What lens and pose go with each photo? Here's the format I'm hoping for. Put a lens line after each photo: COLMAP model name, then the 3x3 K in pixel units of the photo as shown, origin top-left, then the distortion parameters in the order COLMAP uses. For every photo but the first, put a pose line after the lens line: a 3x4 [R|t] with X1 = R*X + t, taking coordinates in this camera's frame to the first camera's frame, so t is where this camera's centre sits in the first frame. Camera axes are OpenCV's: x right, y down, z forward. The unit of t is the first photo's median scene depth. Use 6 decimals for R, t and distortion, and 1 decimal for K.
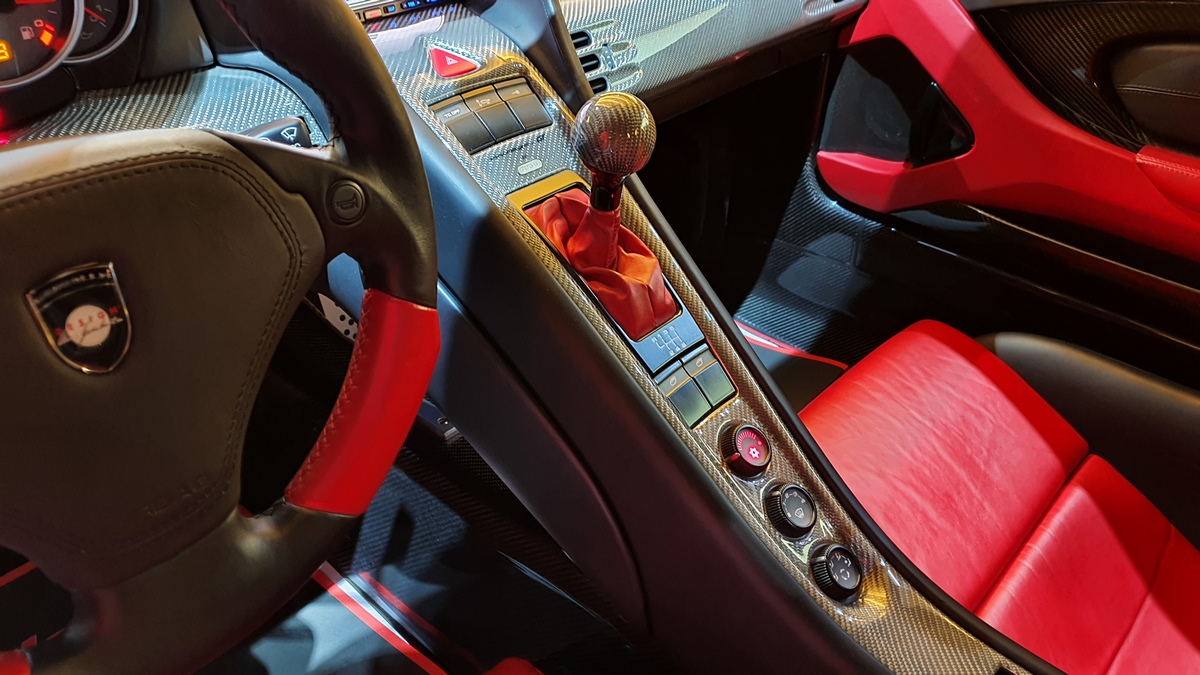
lens RADIAL K [[1004.6, 0, 608.8], [0, 1004.6, 364.0], [0, 0, 1]] dist [0.012070, -0.031859]
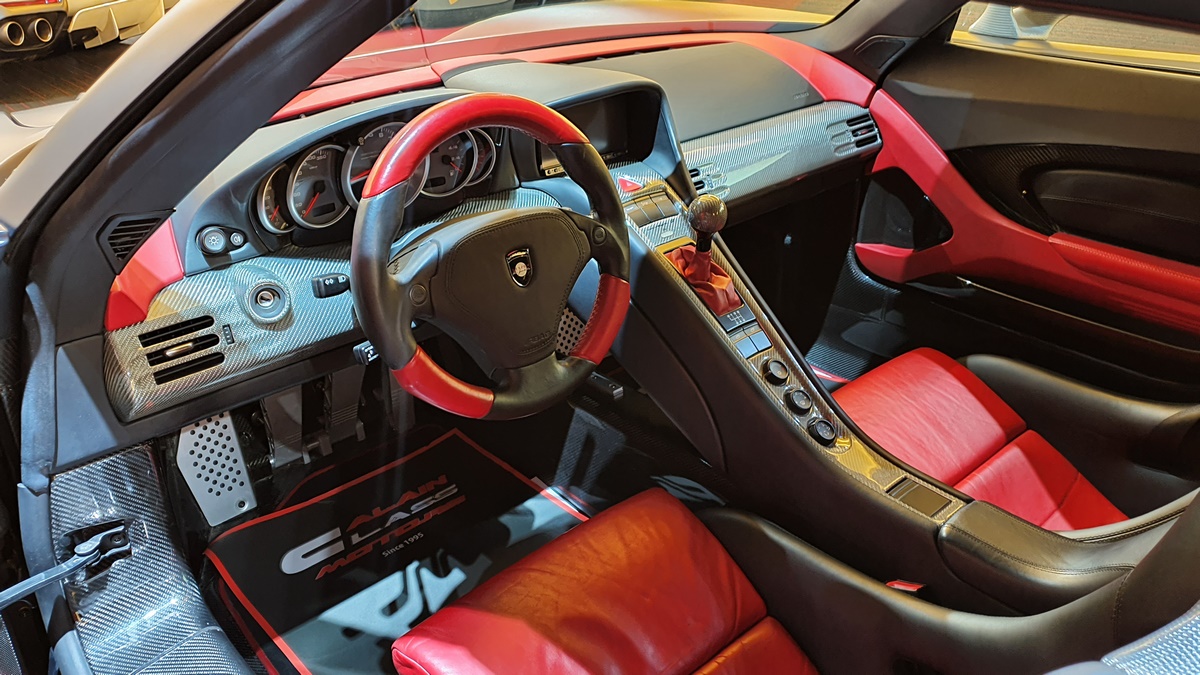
lens RADIAL K [[1004.6, 0, 600.1], [0, 1004.6, 337.1], [0, 0, 1]] dist [0.012070, -0.031859]
pose [[0.992074, 0.003776, -0.125595, 0.035226], [-0.022712, 0.988473, -0.149684, 0.263809], [0.123582, 0.151350, 0.980724, -0.810421]]
